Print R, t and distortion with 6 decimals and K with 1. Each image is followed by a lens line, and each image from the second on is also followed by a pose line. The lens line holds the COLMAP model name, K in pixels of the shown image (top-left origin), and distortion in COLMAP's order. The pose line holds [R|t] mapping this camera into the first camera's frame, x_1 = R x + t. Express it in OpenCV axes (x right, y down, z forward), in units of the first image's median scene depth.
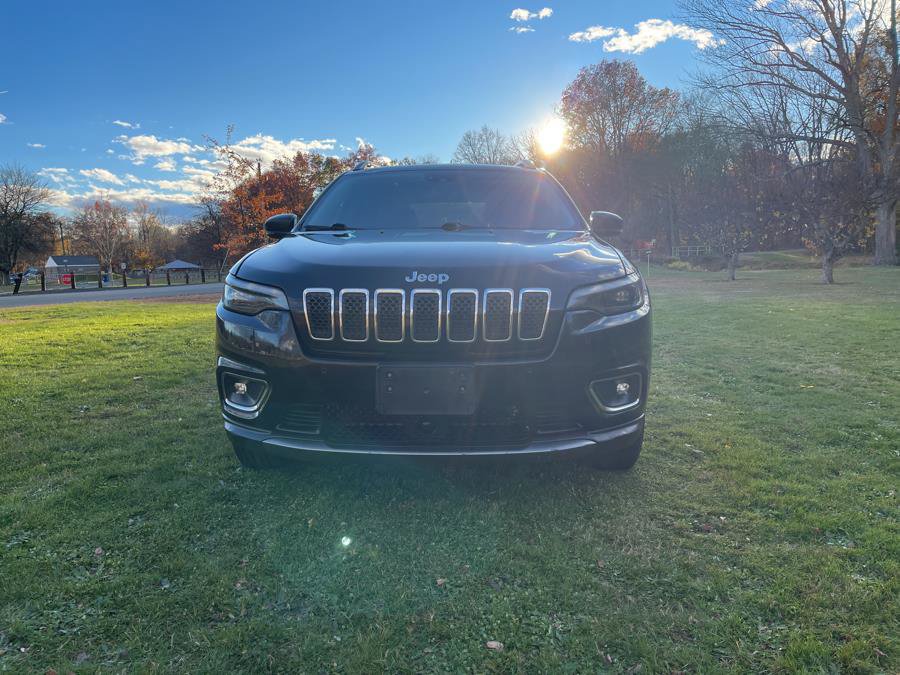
lens RADIAL K [[677.3, 0, 454.1], [0, 677.3, 342.0], [0, 0, 1]] dist [0.080718, -0.118232]
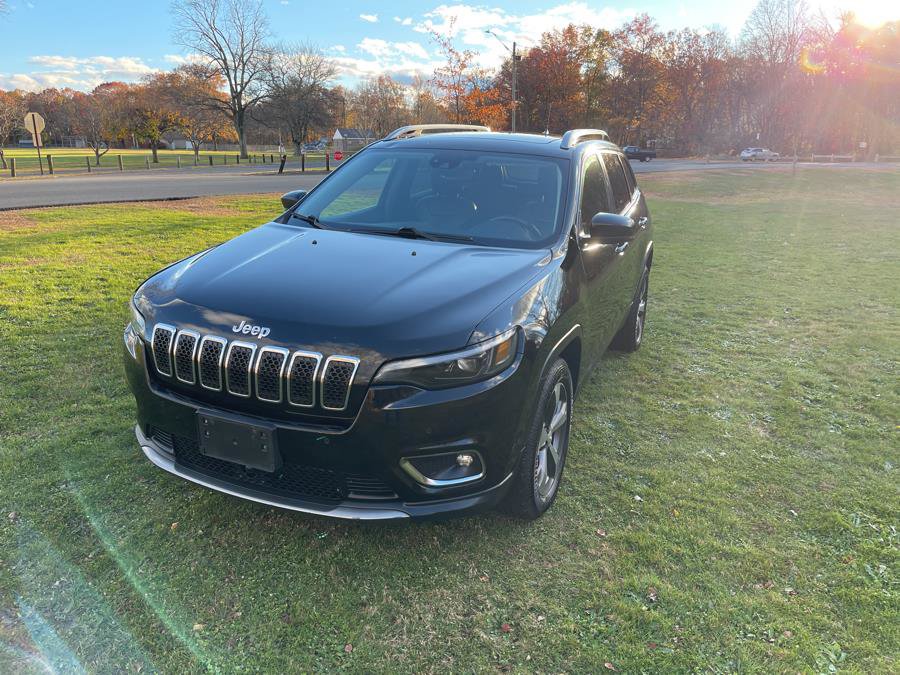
lens RADIAL K [[677.0, 0, 460.5], [0, 677.0, 346.0], [0, 0, 1]] dist [0.079977, -0.111275]
pose [[0.932191, 0.144453, -0.331894, 0.318563], [-0.085130, 0.978691, 0.186859, -0.155371], [0.351814, -0.145934, 0.924624, 0.095961]]
